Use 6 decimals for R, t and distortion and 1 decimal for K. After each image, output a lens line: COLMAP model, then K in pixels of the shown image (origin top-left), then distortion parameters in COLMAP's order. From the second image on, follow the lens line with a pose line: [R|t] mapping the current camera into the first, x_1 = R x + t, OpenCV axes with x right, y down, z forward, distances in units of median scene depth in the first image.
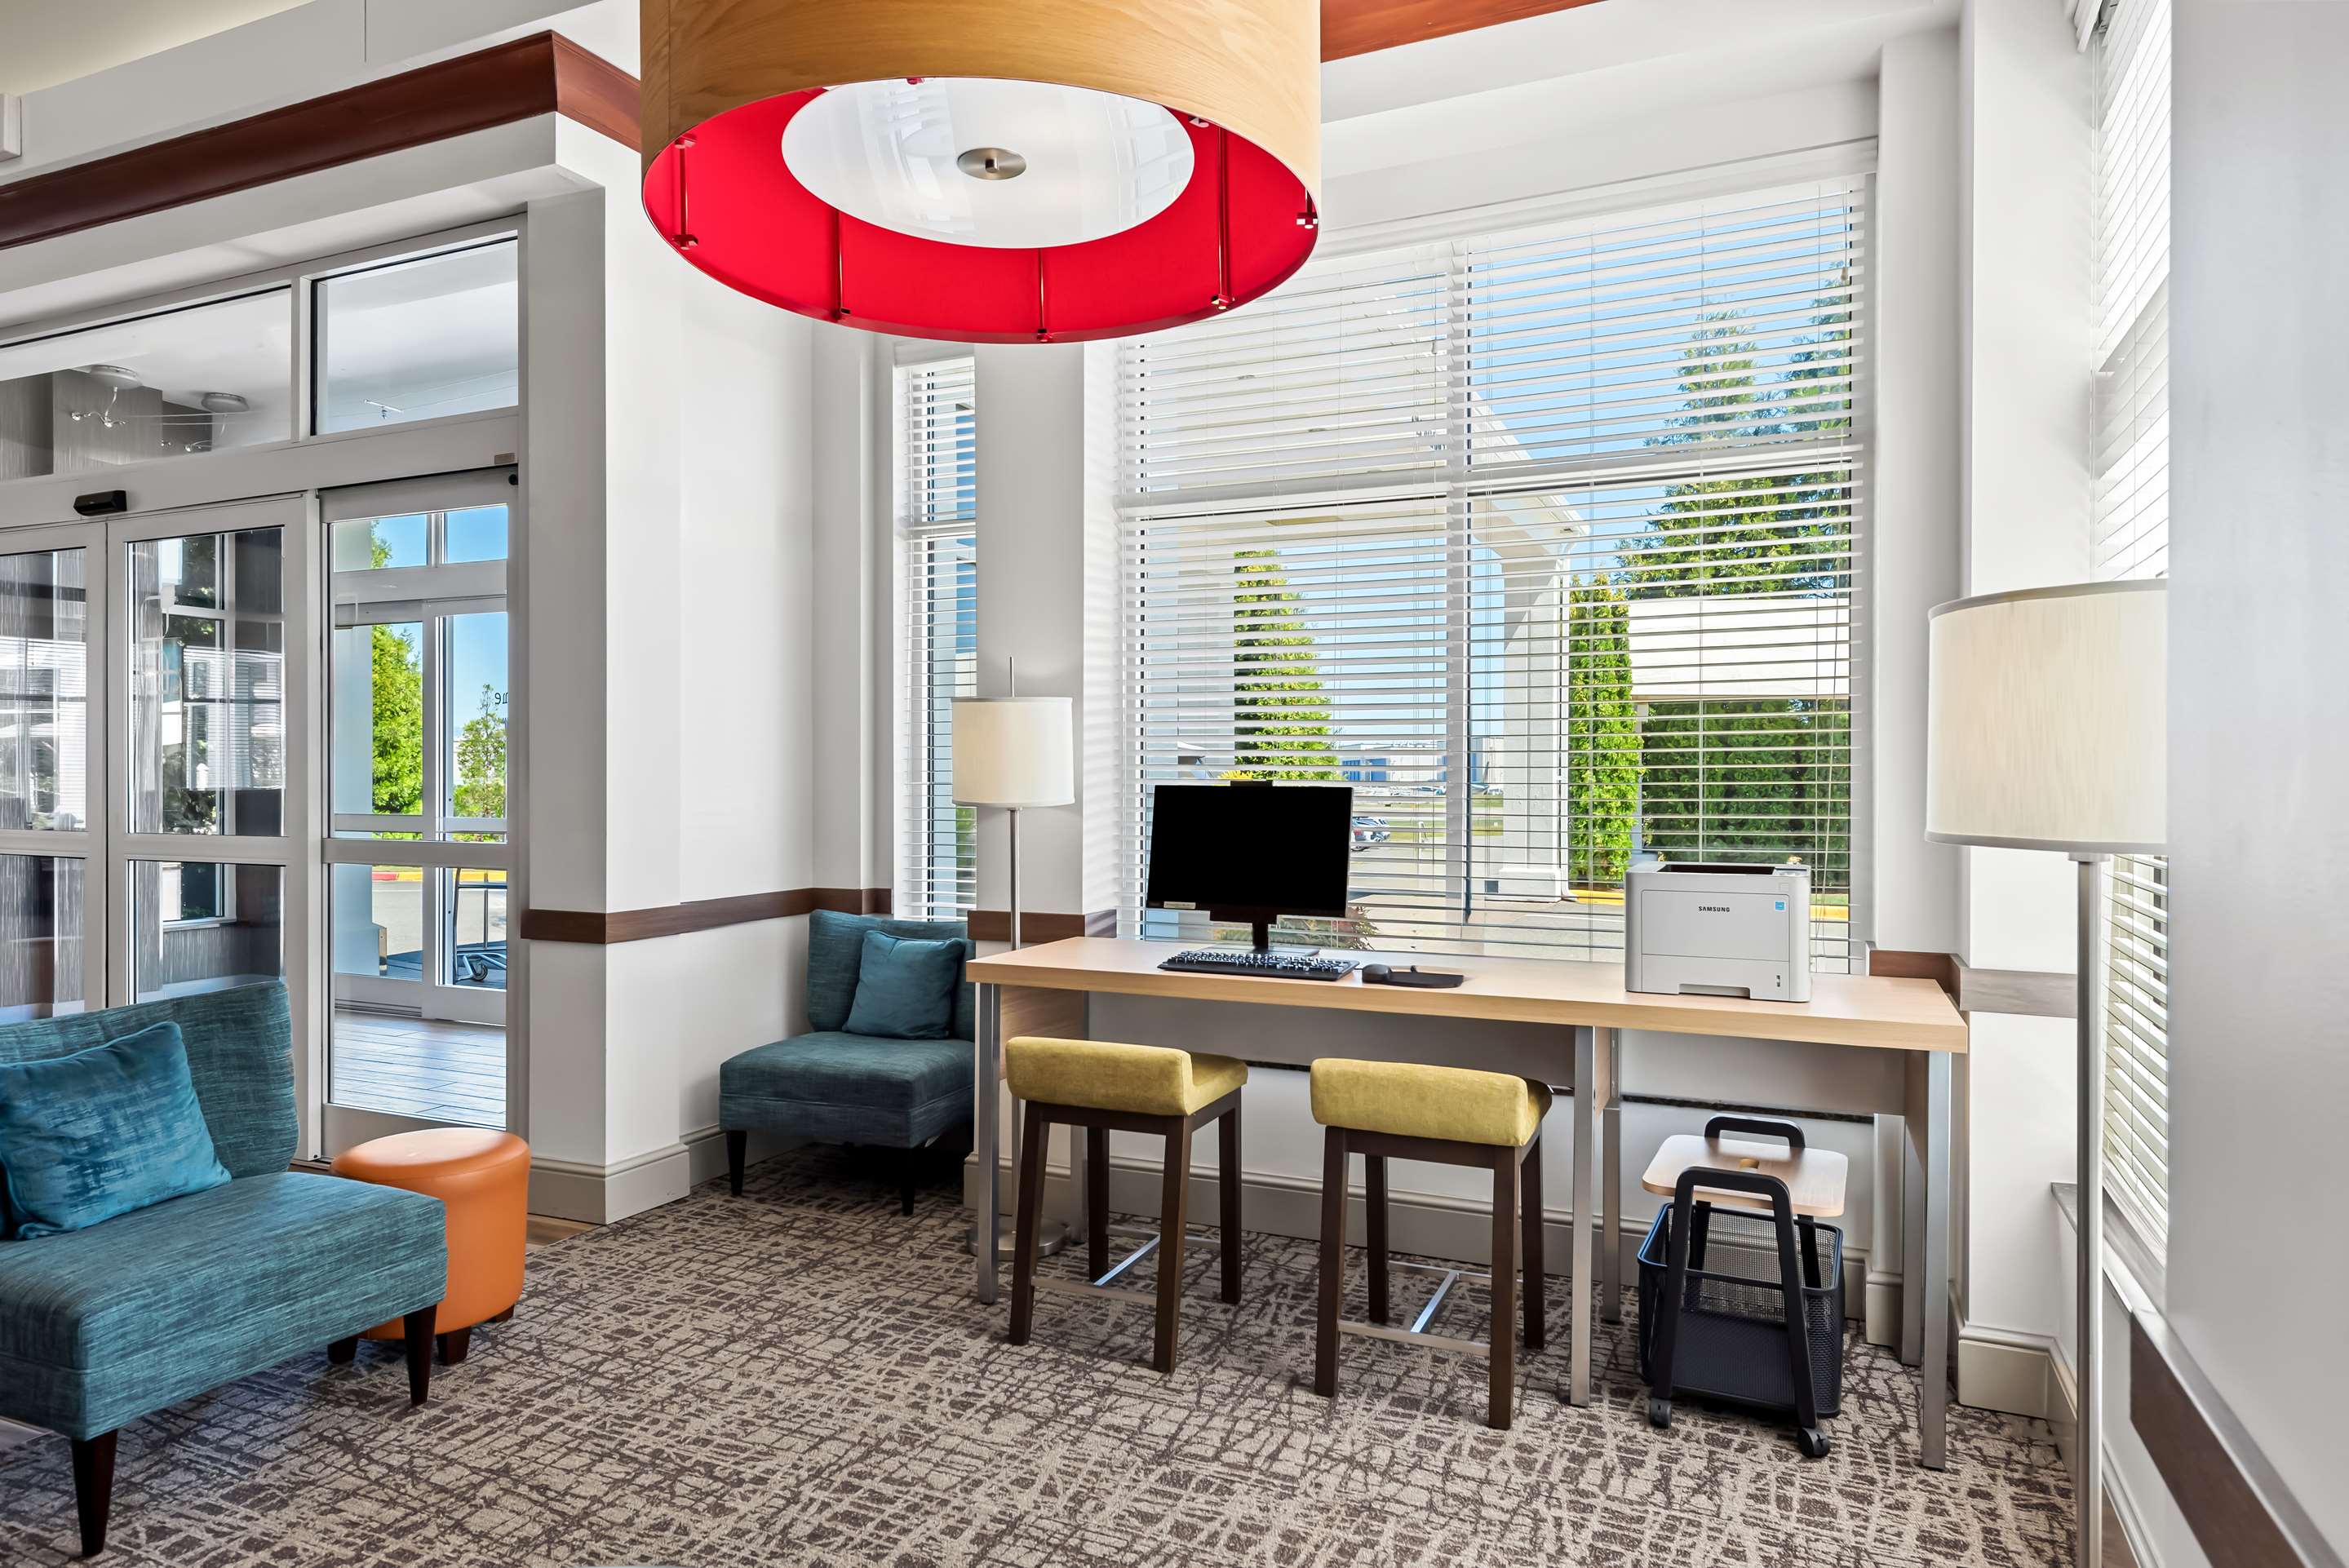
lens RADIAL K [[1431.5, 0, 1174.5], [0, 1431.5, 784.0], [0, 0, 1]] dist [0.000590, -0.000194]
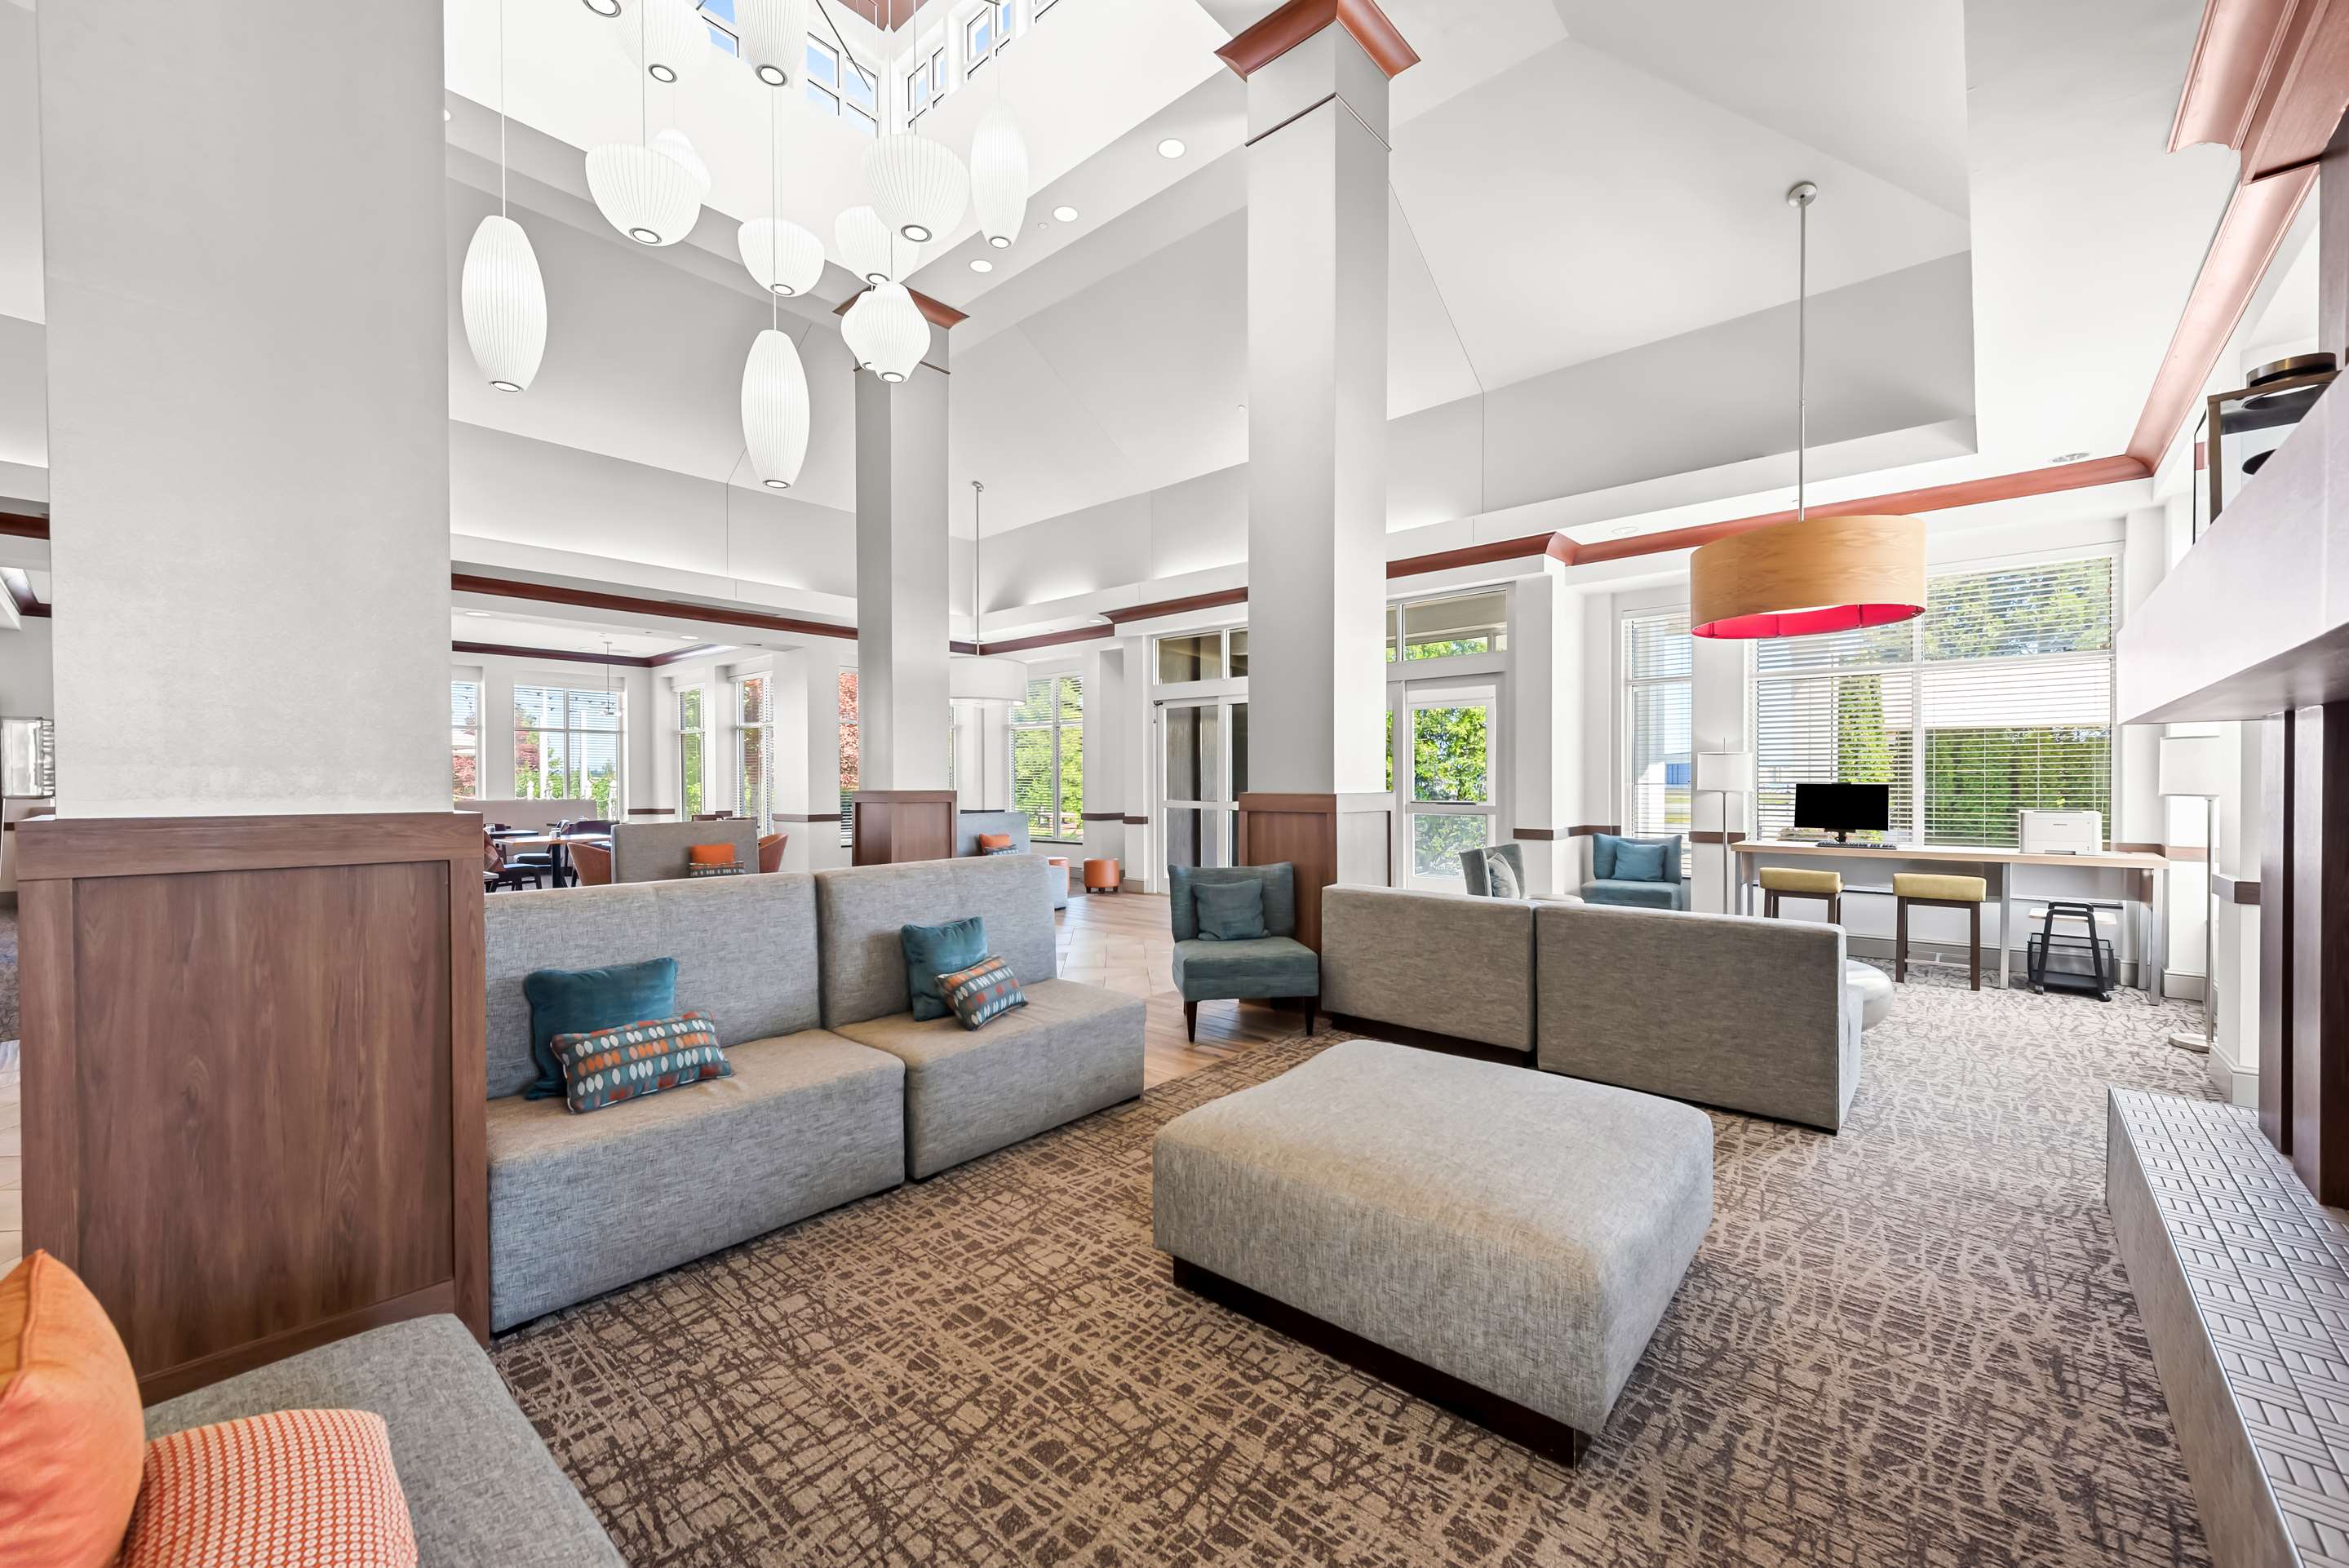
lens RADIAL K [[928.0, 0, 1174.5], [0, 928.0, 784.0], [0, 0, 1]] dist [0.003765, -0.000225]
pose [[0.955497, -0.002286, -0.294991, -0.661499], [0.001761, 0.999996, -0.002045, 0.002444], [0.294995, 0.001435, 0.955498, -1.136889]]
